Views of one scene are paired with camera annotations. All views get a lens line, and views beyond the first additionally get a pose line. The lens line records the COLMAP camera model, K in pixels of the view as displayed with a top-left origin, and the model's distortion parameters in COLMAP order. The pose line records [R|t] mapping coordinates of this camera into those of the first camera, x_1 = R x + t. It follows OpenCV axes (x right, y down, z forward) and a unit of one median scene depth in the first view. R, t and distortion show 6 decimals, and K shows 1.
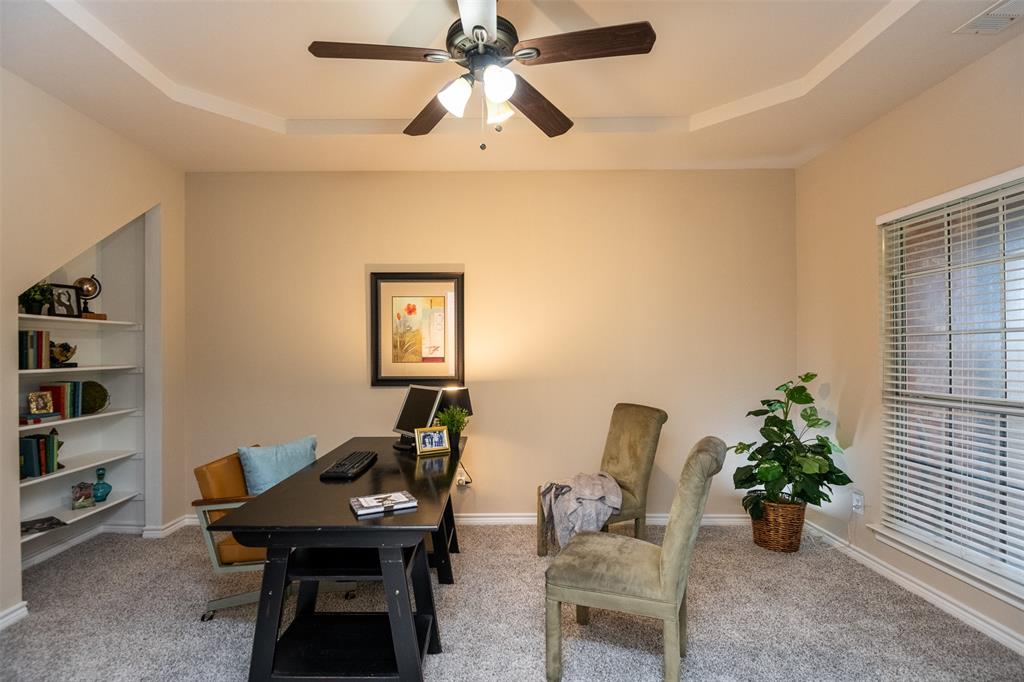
lens RADIAL K [[474.0, 0, 482.2], [0, 474.0, 345.5], [0, 0, 1]] dist [-0.003660, -0.001627]
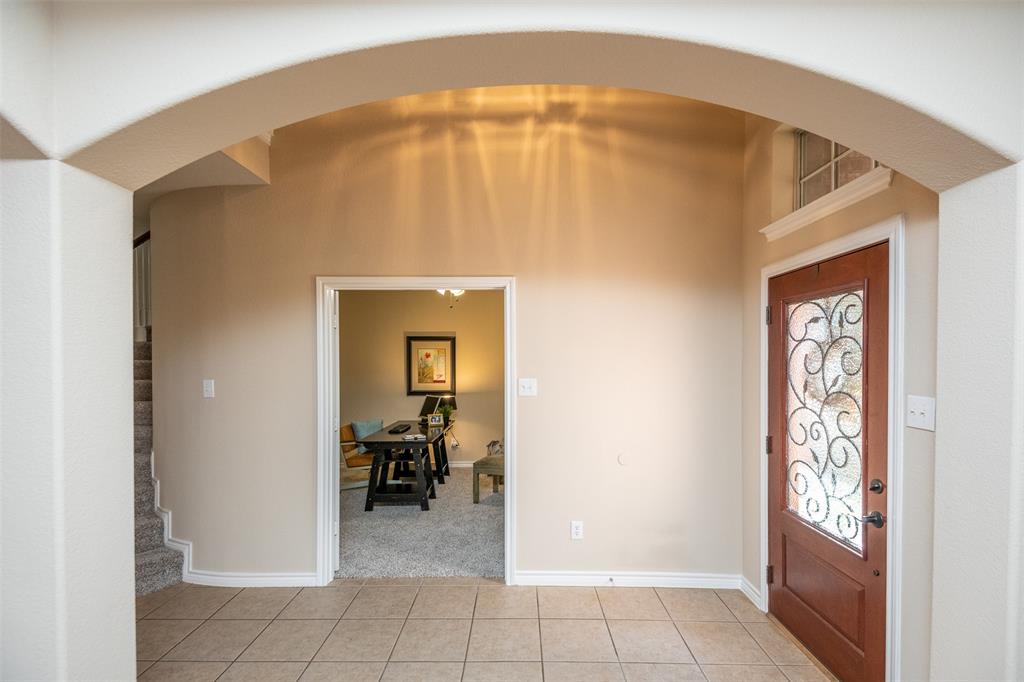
lens RADIAL K [[474.0, 0, 518.2], [0, 474.0, 362.1], [0, 0, 1]] dist [-0.003660, -0.001627]
pose [[0.999804, 0.005349, 0.019057, 0.196057], [-0.005608, 0.999892, 0.013565, -0.084382], [-0.018982, -0.013670, 0.999726, -1.008691]]
